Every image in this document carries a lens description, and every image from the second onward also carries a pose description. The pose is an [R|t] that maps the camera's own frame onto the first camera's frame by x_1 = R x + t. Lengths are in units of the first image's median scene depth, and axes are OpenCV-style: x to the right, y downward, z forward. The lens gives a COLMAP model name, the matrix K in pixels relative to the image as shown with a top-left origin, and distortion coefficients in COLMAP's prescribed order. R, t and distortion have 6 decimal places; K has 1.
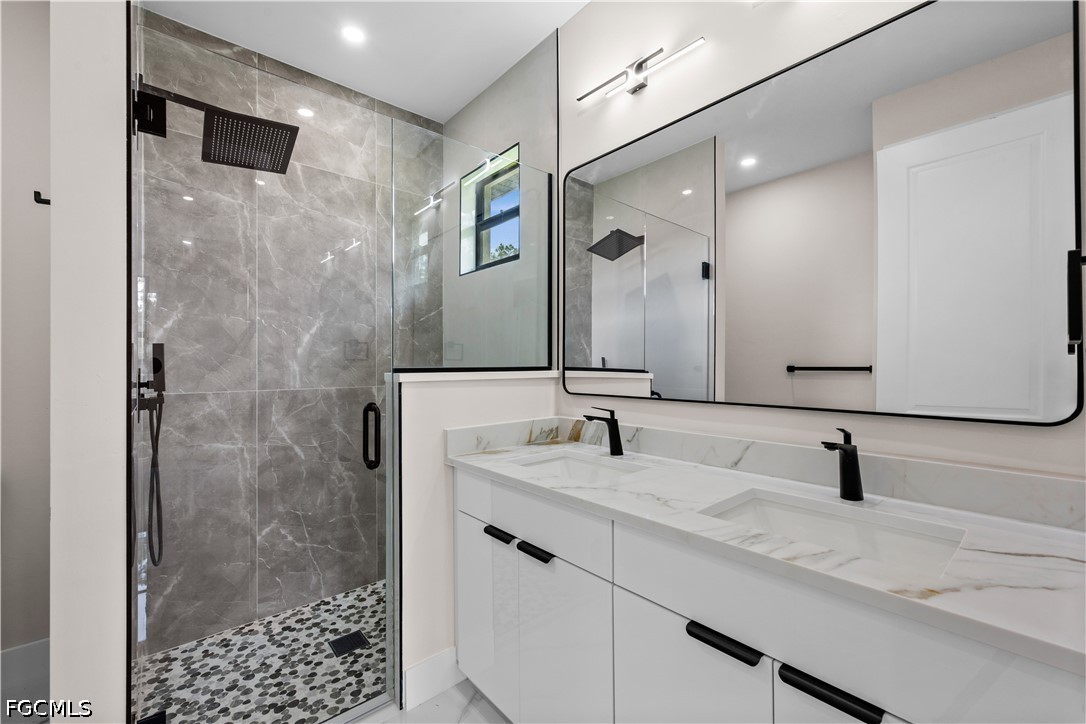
lens RADIAL K [[466.5, 0, 545.3], [0, 466.5, 355.5], [0, 0, 1]] dist [0.000738, 0.000038]
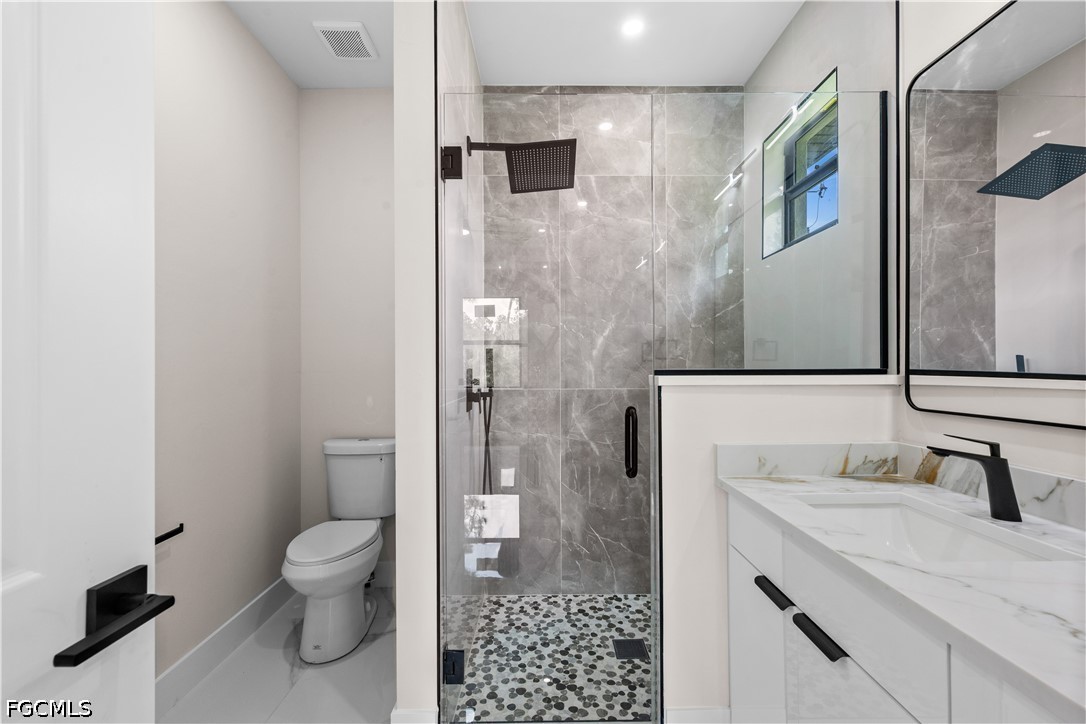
lens RADIAL K [[466.5, 0, 531.7], [0, 466.5, 360.8], [0, 0, 1]] dist [0.000738, 0.000038]
pose [[0.748733, -0.005601, -0.662848, 0.075126], [0.011739, 0.999920, 0.004811, 0.001714], [0.662768, -0.011383, 0.748738, 0.126068]]
